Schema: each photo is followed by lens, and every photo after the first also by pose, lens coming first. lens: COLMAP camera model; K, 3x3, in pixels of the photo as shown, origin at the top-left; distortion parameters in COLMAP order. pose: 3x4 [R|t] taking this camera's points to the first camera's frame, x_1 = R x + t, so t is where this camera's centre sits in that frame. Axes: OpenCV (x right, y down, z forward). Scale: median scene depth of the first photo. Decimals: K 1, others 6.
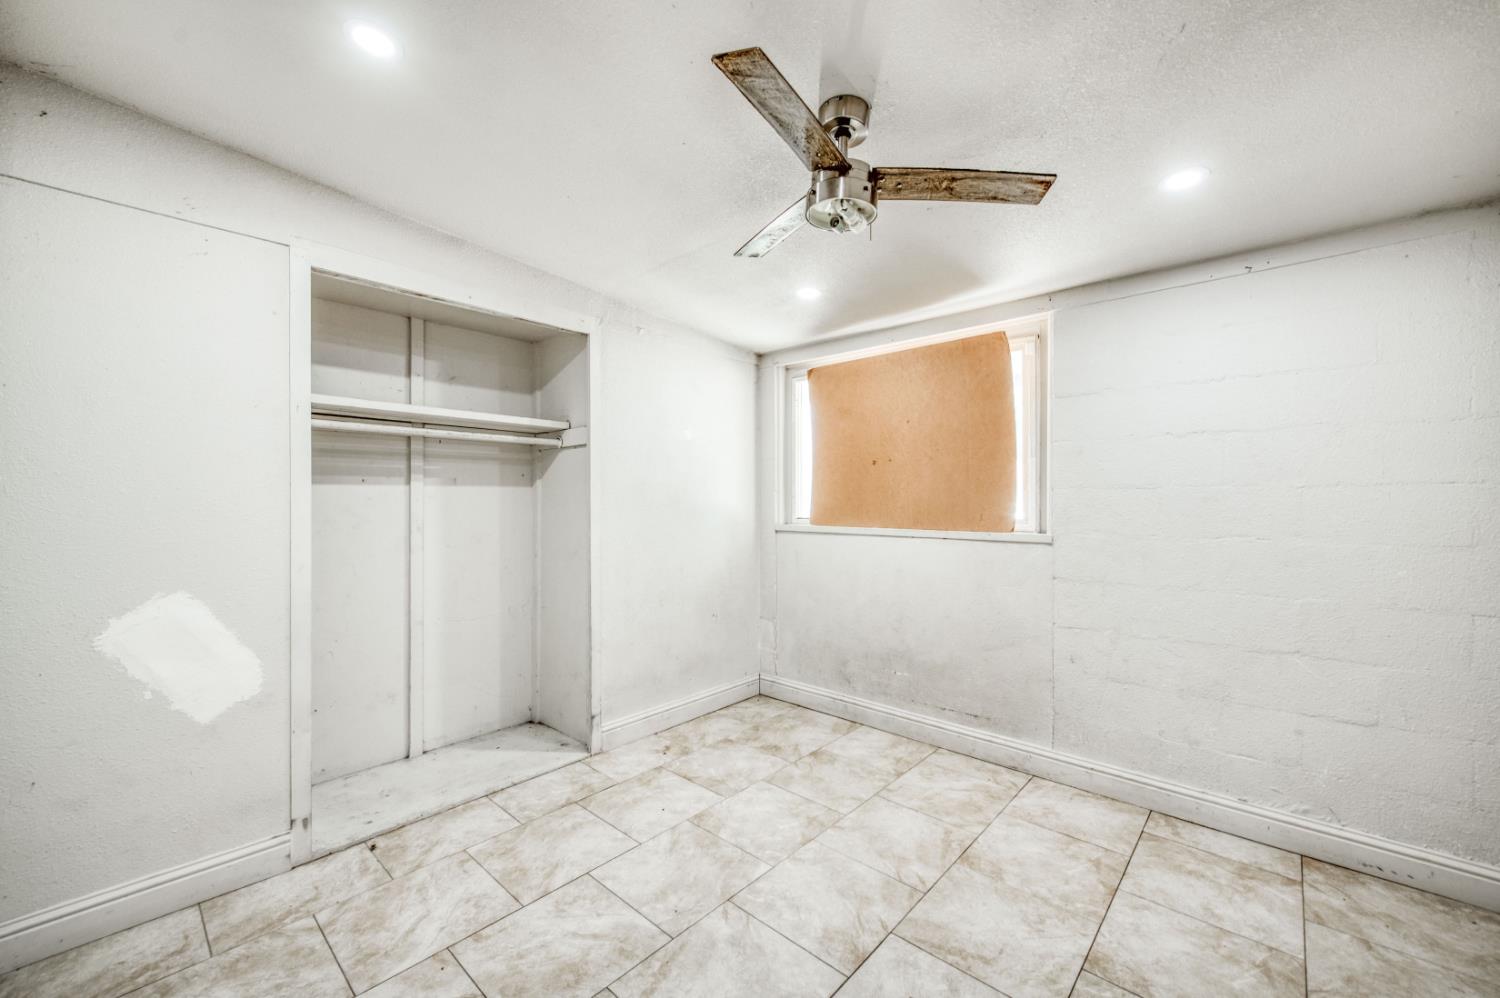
lens RADIAL K [[584.0, 0, 754.9], [0, 584.0, 497.1], [0, 0, 1]] dist [-0.007768, -0.000334]
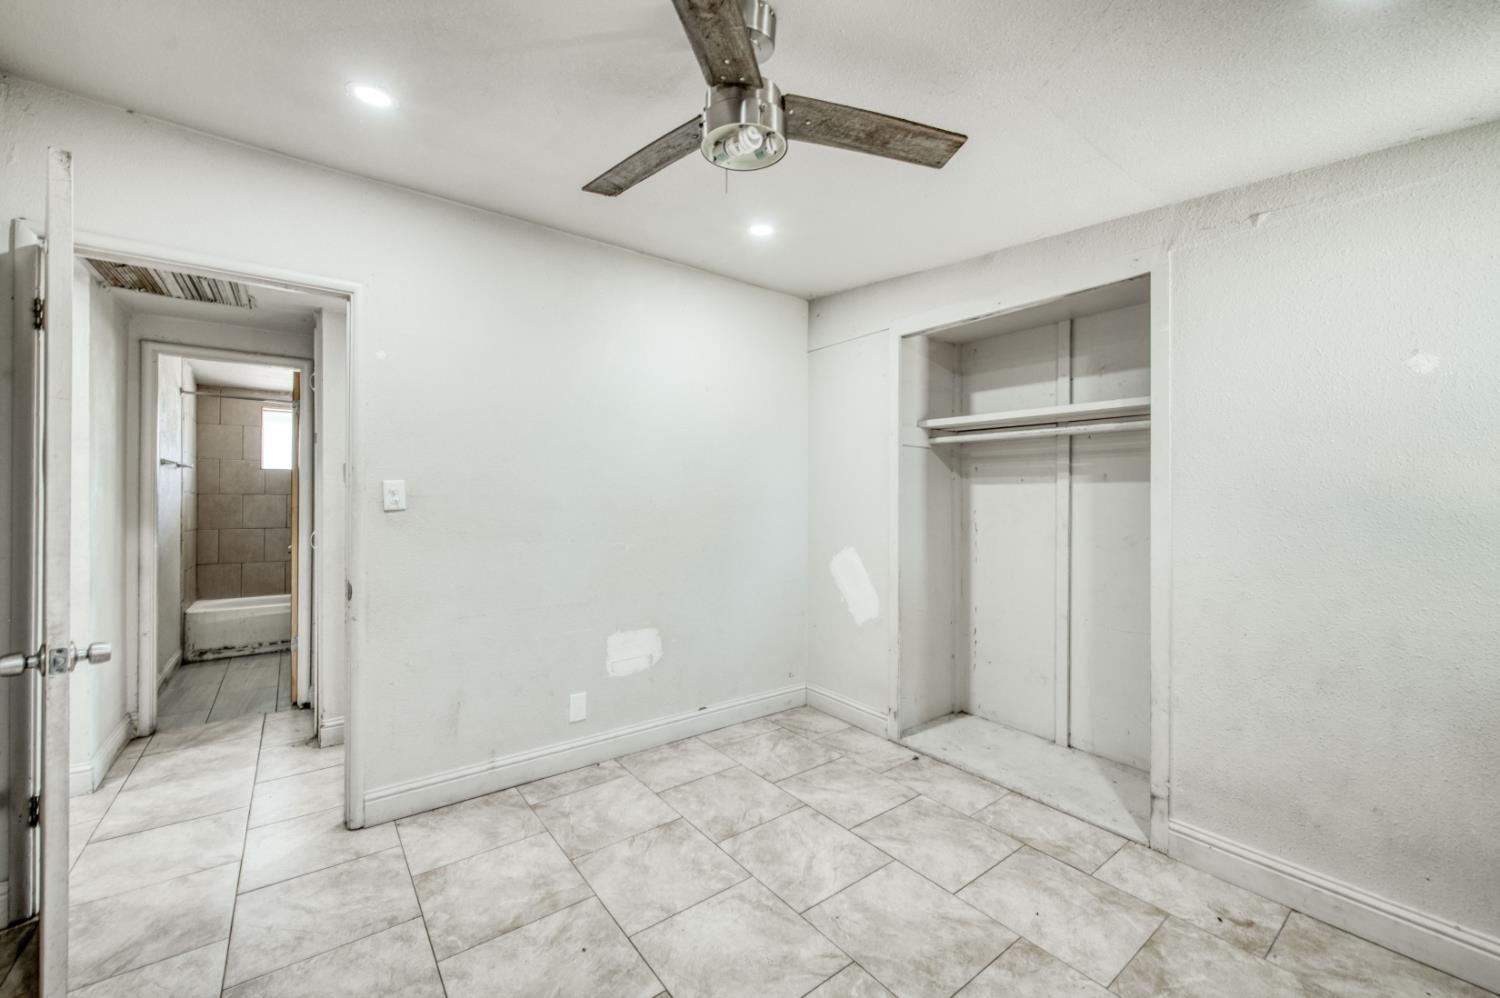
lens RADIAL K [[584.0, 0, 754.9], [0, 584.0, 497.1], [0, 0, 1]] dist [-0.007768, -0.000334]
pose [[-0.175875, 0.004017, -0.984404, 0.602051], [-0.002419, 0.999987, 0.004513, 0.001629], [0.984410, 0.003175, -0.175863, 0.734580]]
